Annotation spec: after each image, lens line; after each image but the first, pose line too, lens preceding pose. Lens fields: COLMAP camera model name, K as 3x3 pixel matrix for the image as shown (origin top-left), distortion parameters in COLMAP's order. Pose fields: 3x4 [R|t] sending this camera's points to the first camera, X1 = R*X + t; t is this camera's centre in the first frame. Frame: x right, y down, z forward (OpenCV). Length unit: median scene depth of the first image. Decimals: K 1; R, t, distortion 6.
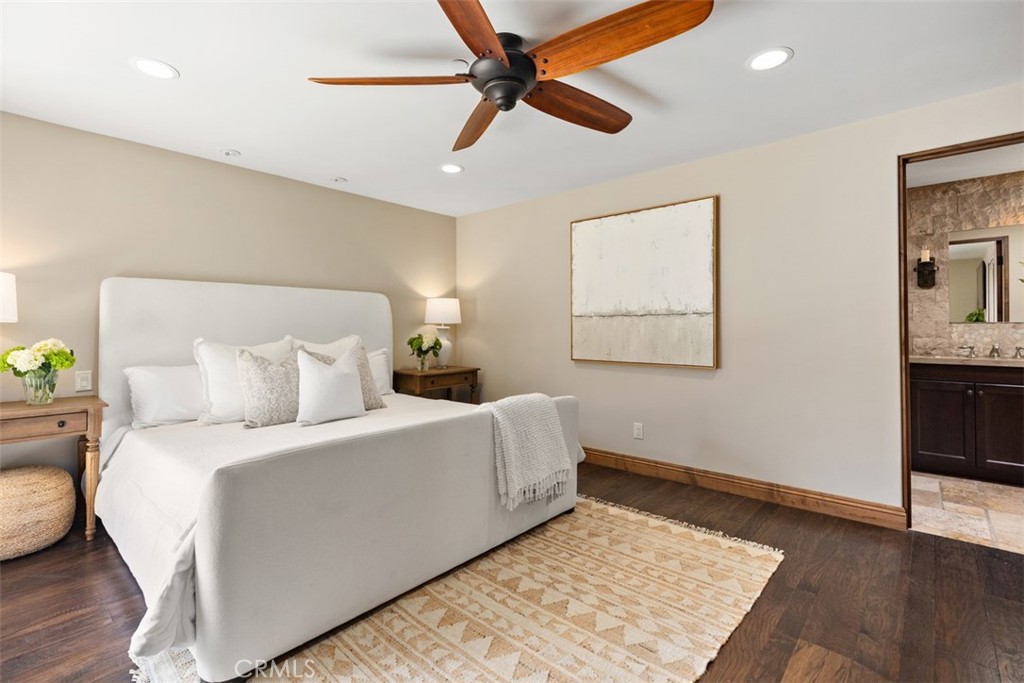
lens RADIAL K [[461.6, 0, 514.7], [0, 461.6, 323.2], [0, 0, 1]] dist [0.003800, 0.000854]
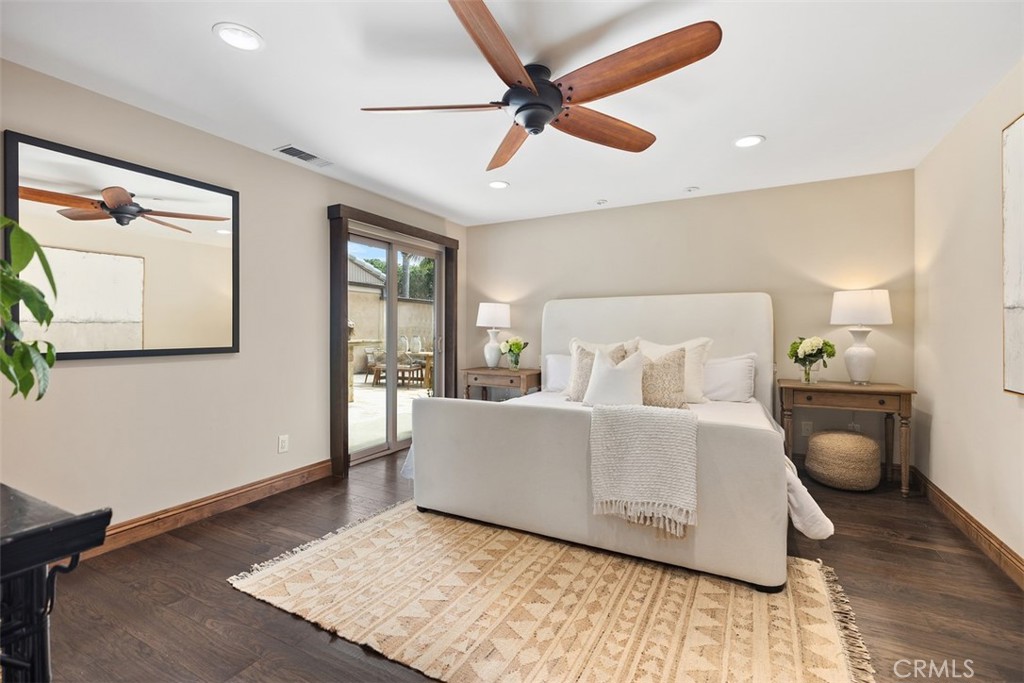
lens RADIAL K [[461.6, 0, 513.5], [0, 461.6, 333.7], [0, 0, 1]] dist [0.003800, 0.000854]
pose [[0.242003, 0.005934, -0.970257, 0.984641], [0.010767, 0.999903, 0.008800, 0.006438], [0.970216, -0.012577, 0.241916, 0.639545]]
